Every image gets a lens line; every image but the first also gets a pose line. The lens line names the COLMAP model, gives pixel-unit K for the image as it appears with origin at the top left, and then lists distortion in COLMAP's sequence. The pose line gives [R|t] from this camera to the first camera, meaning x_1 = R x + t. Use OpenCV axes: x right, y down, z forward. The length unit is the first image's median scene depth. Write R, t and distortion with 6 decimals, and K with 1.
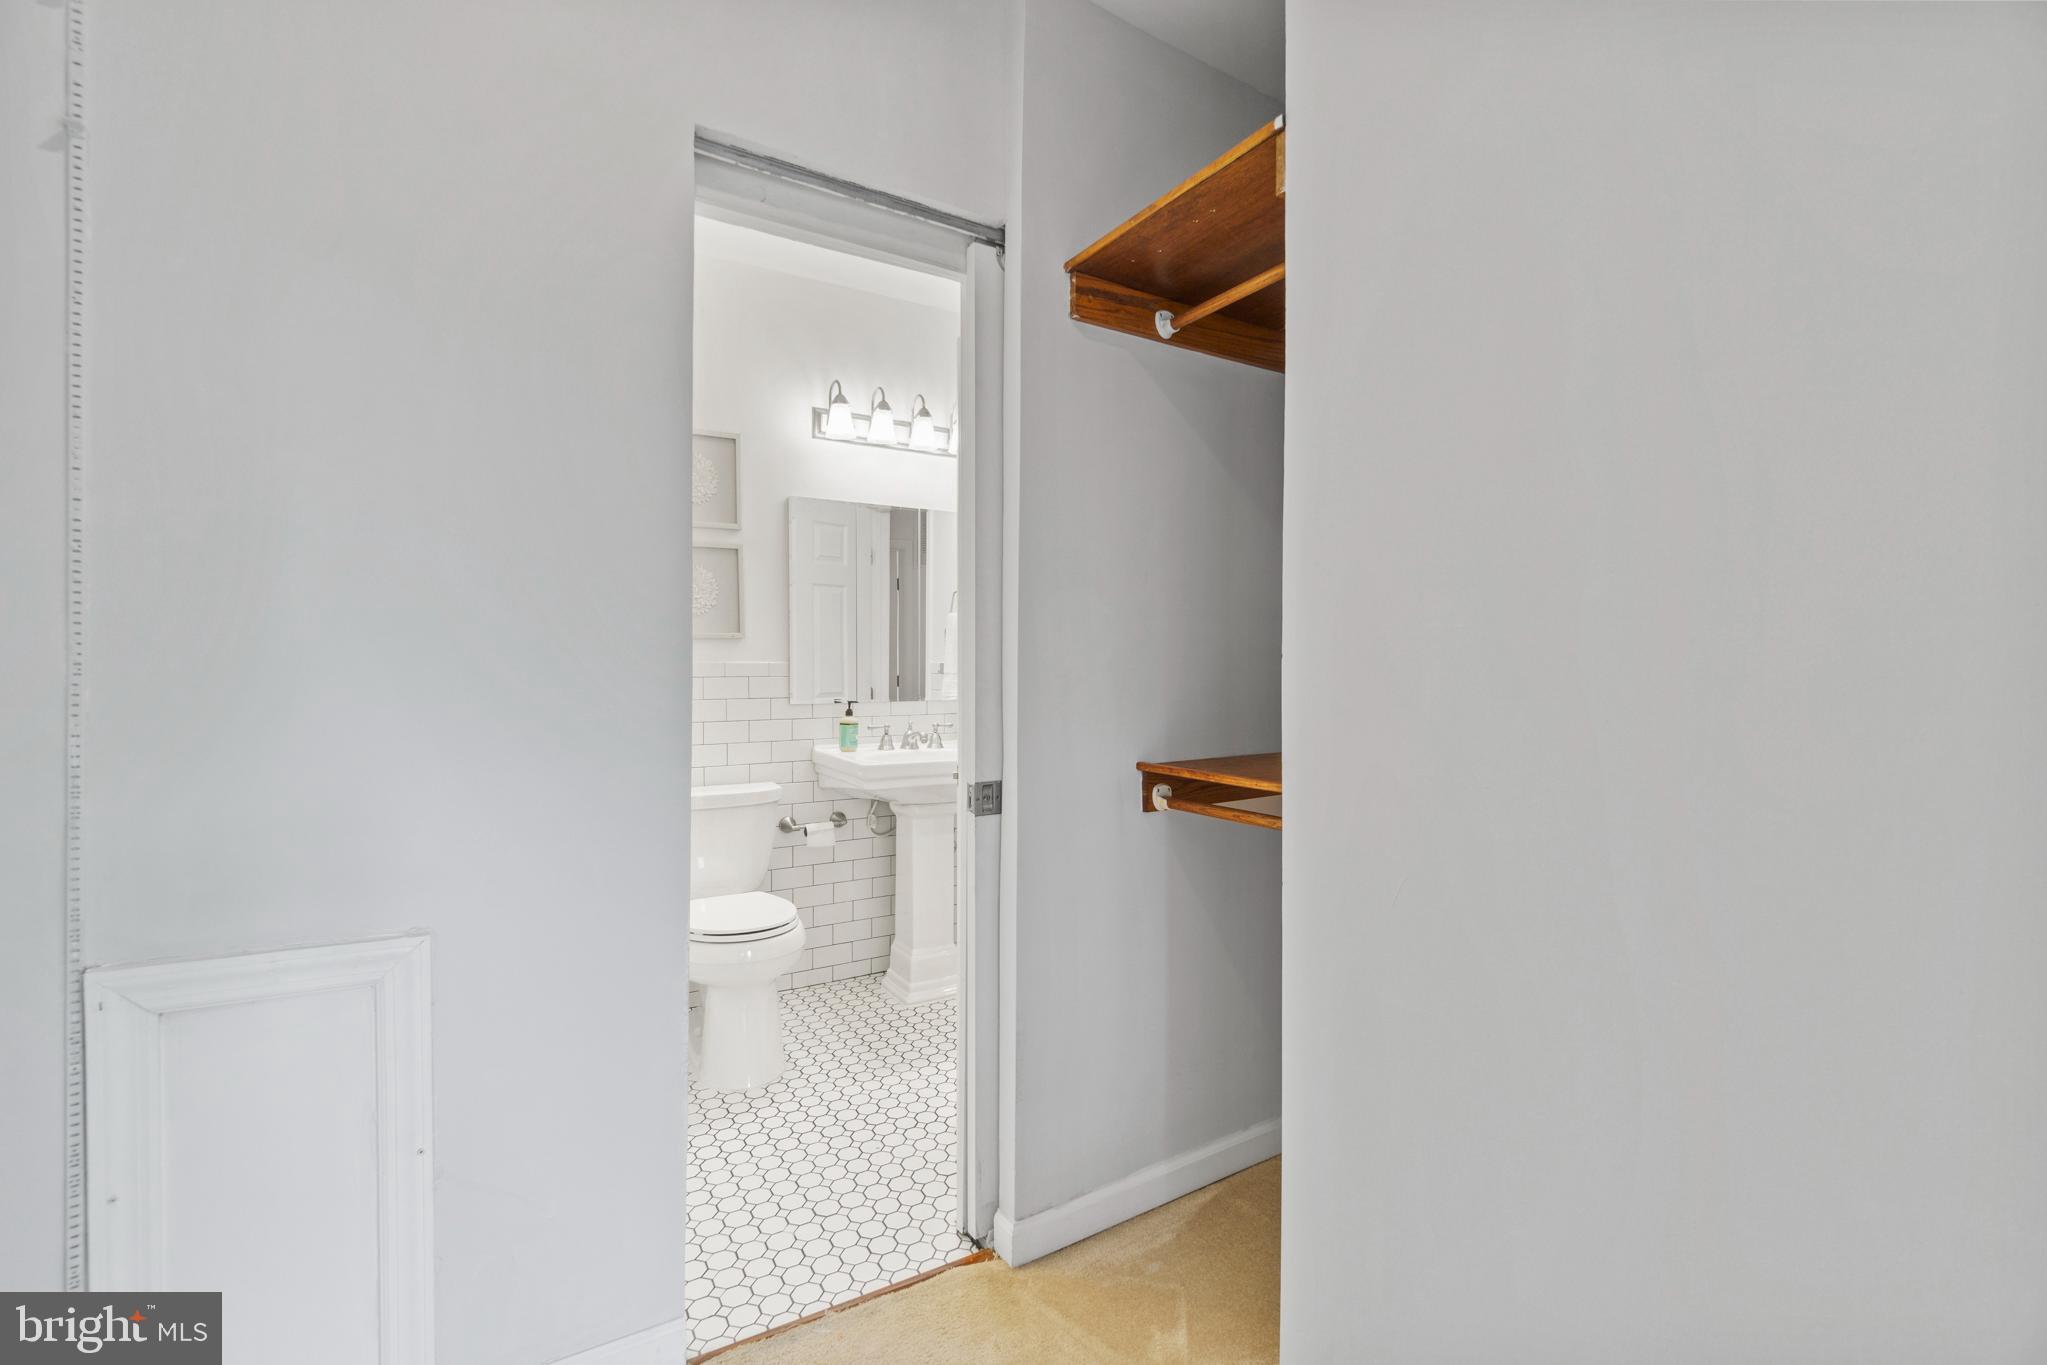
lens RADIAL K [[913.3, 0, 1023.5], [0, 913.3, 682.5], [0, 0, 1]] dist [0.000401, -0.000213]
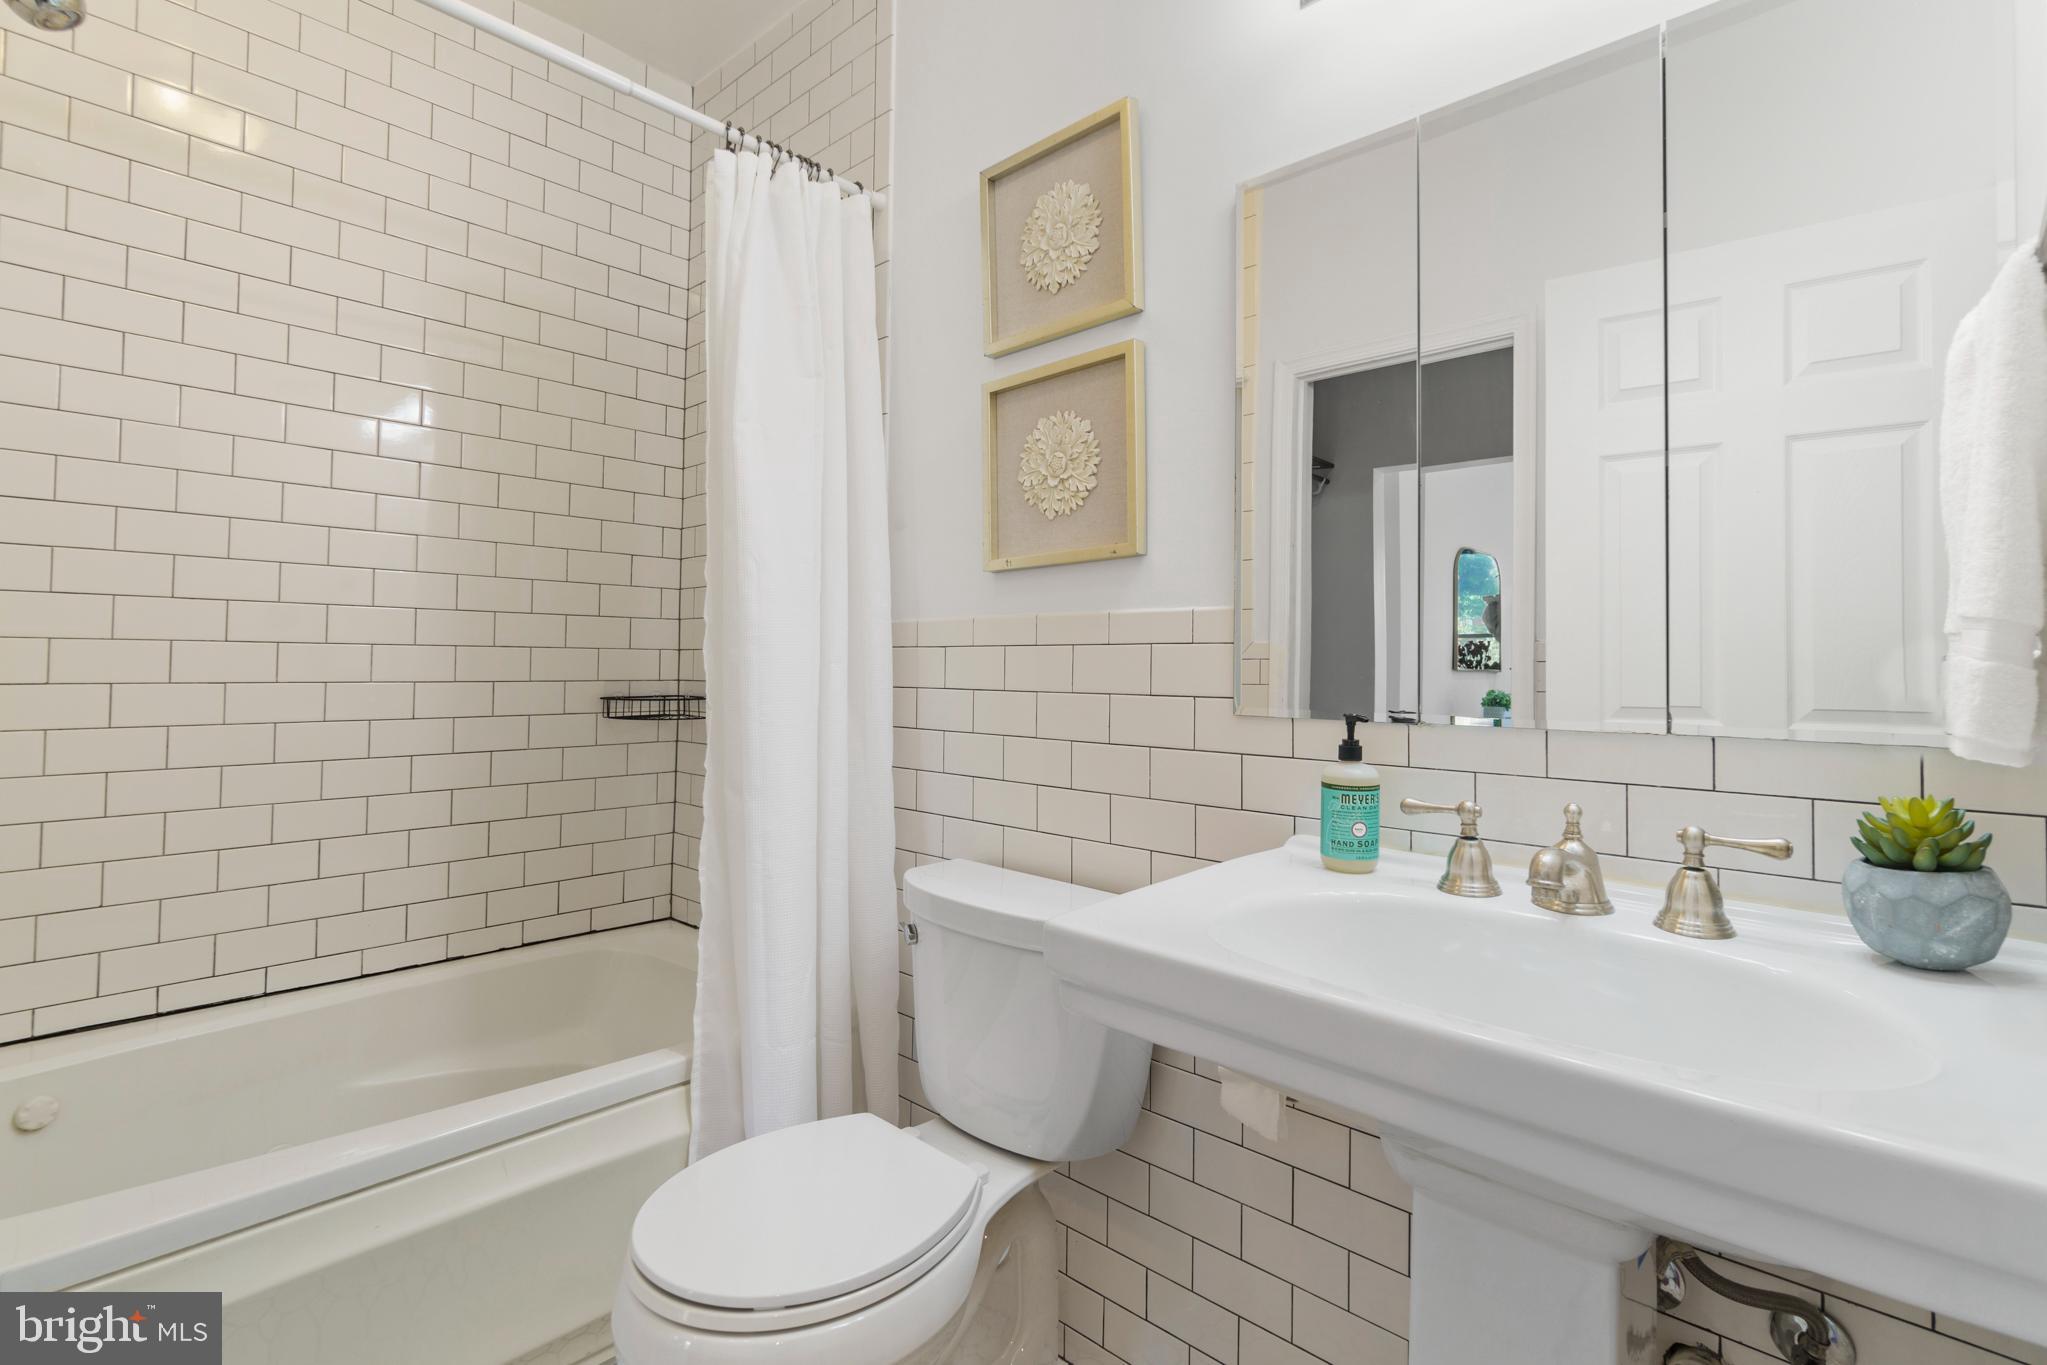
lens RADIAL K [[941.1, 0, 1023.0], [0, 941.1, 631.9], [0, 0, 1]] dist [0.000175, 0.000028]
pose [[0.238941, -0.034065, -0.970436, 0.103966], [-0.010384, 0.999238, -0.037633, 0.004730], [0.970979, 0.019069, 0.238405, 0.805829]]
